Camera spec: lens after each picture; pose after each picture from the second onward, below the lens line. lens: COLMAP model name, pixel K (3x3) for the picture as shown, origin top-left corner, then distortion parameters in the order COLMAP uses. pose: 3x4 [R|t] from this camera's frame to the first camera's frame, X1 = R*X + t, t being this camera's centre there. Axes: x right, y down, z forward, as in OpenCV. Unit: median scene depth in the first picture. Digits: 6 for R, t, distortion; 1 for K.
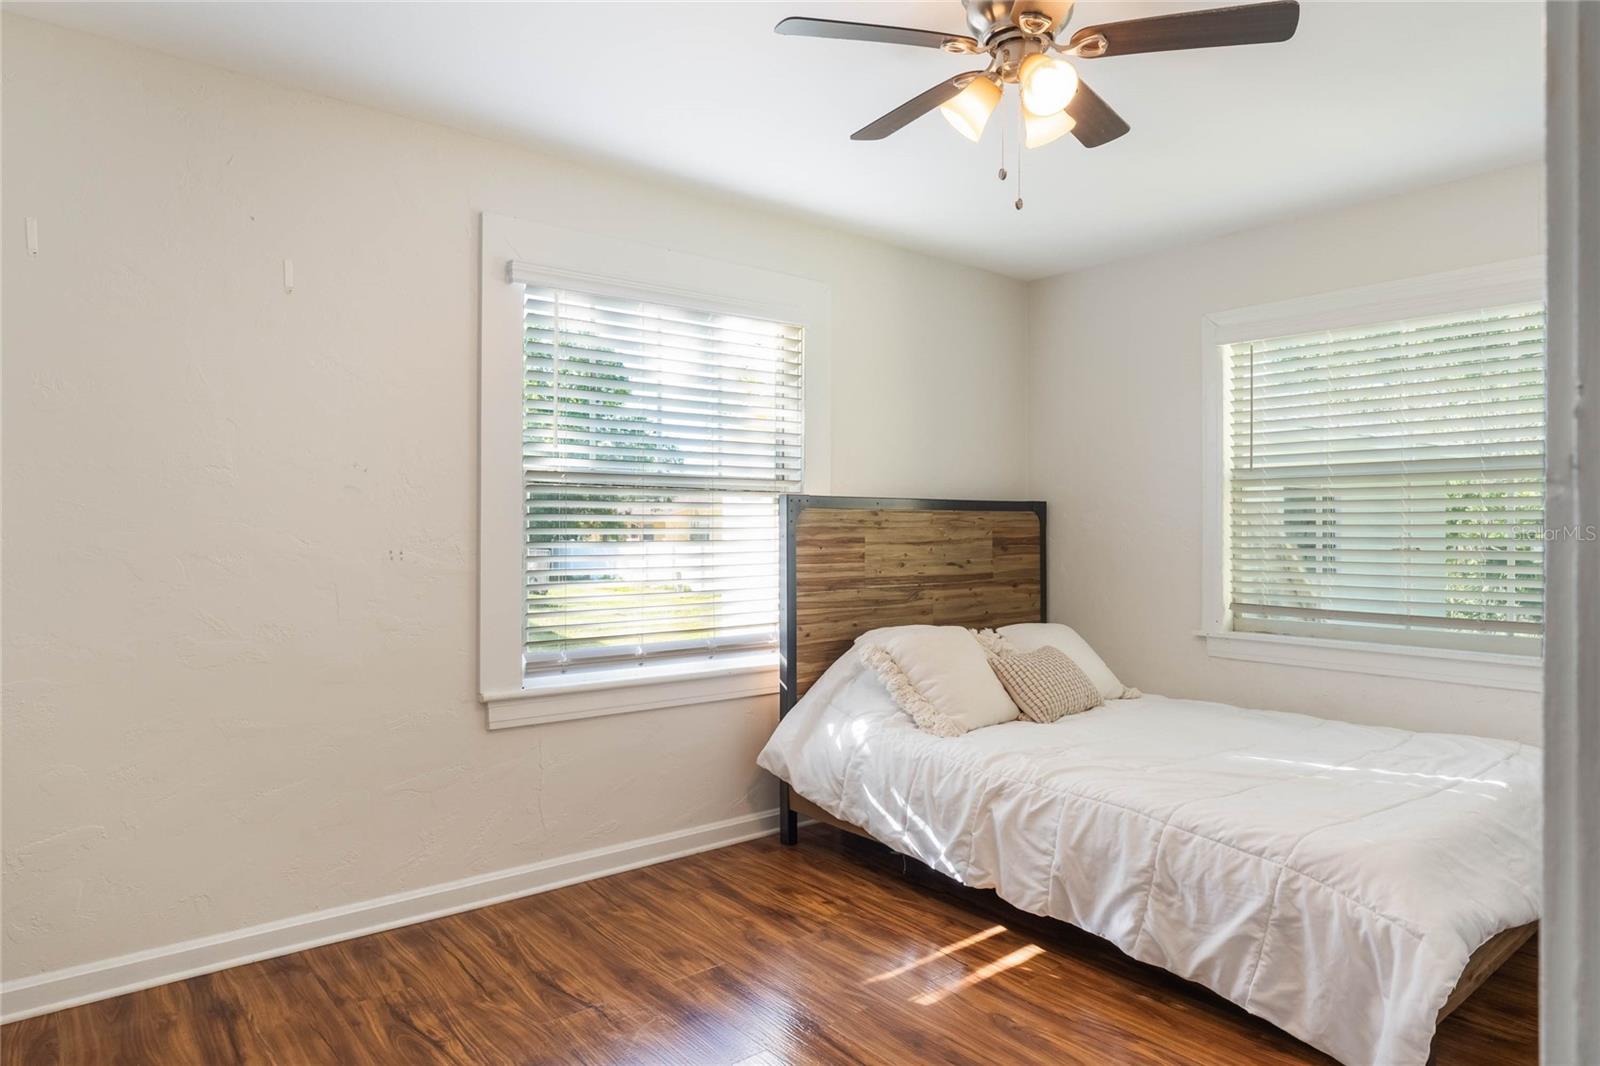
lens RADIAL K [[972.0, 0, 797.0], [0, 972.0, 529.3], [0, 0, 1]] dist [-0.005853, -0.000050]
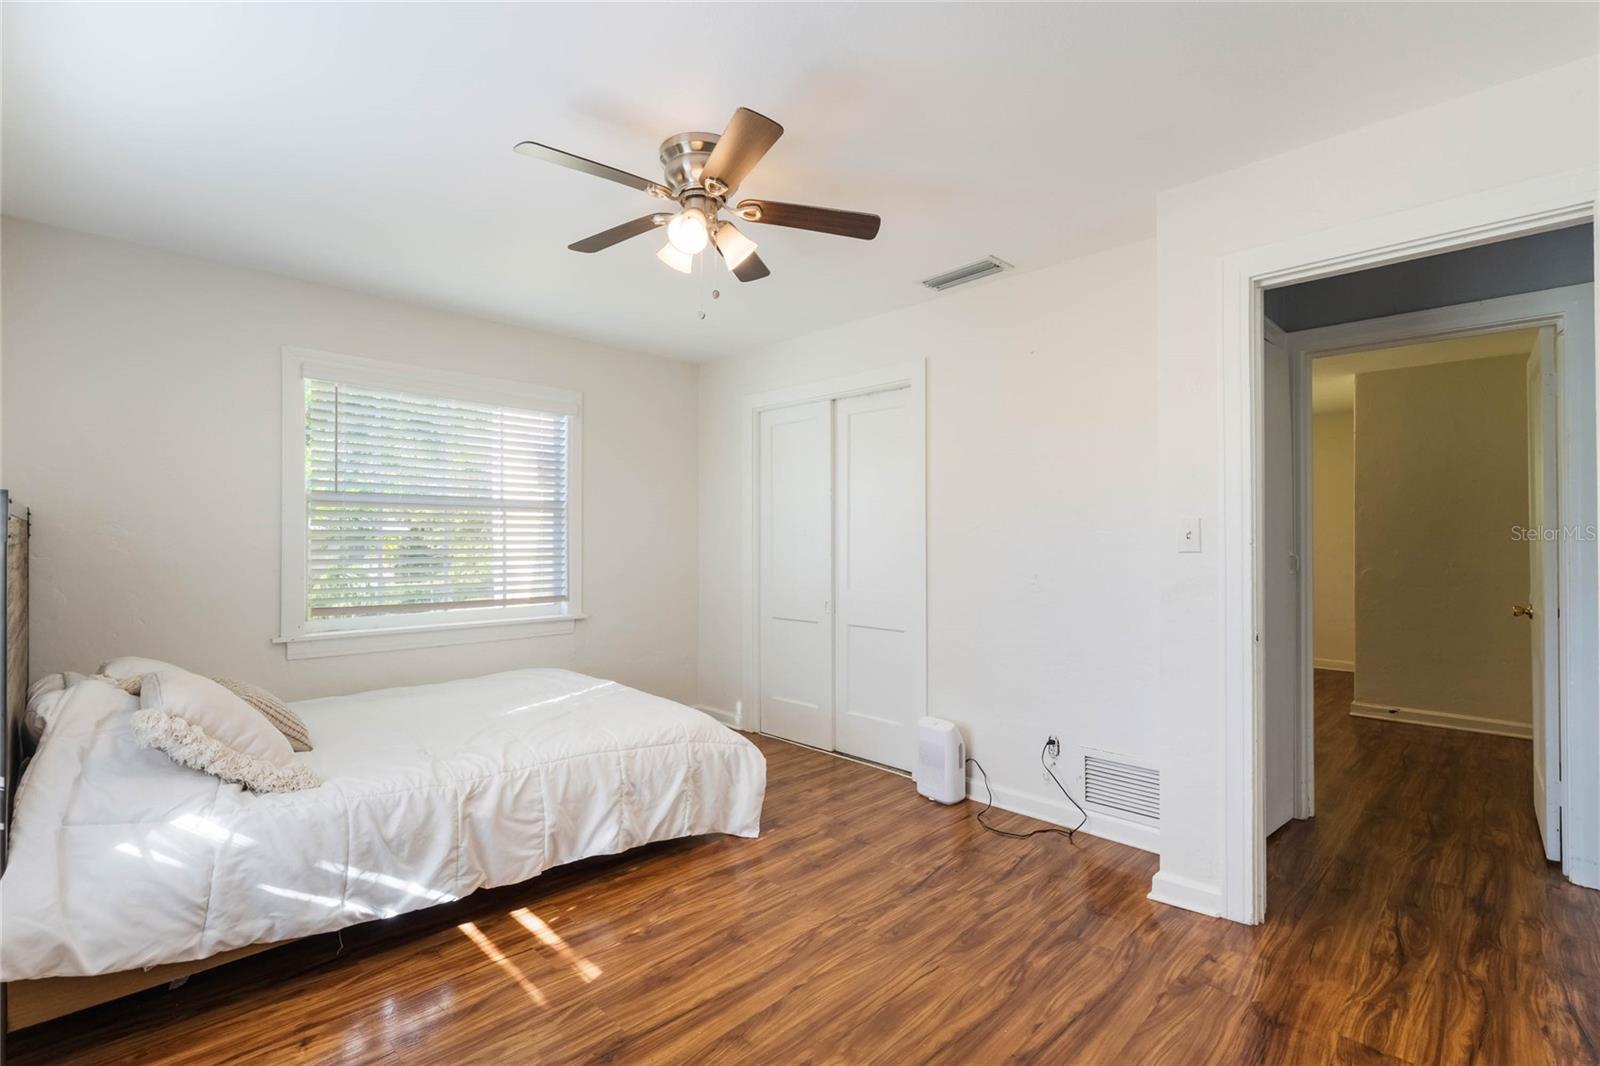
lens RADIAL K [[699.8, 0, 807.2], [0, 699.8, 535.5], [0, 0, 1]] dist [0.000313, 0.000602]
pose [[-0.098580, 0.008359, 0.995094, -0.608782], [-0.005685, 0.999944, -0.008963, -0.008124], [-0.995113, -0.006540, -0.098527, 0.735252]]
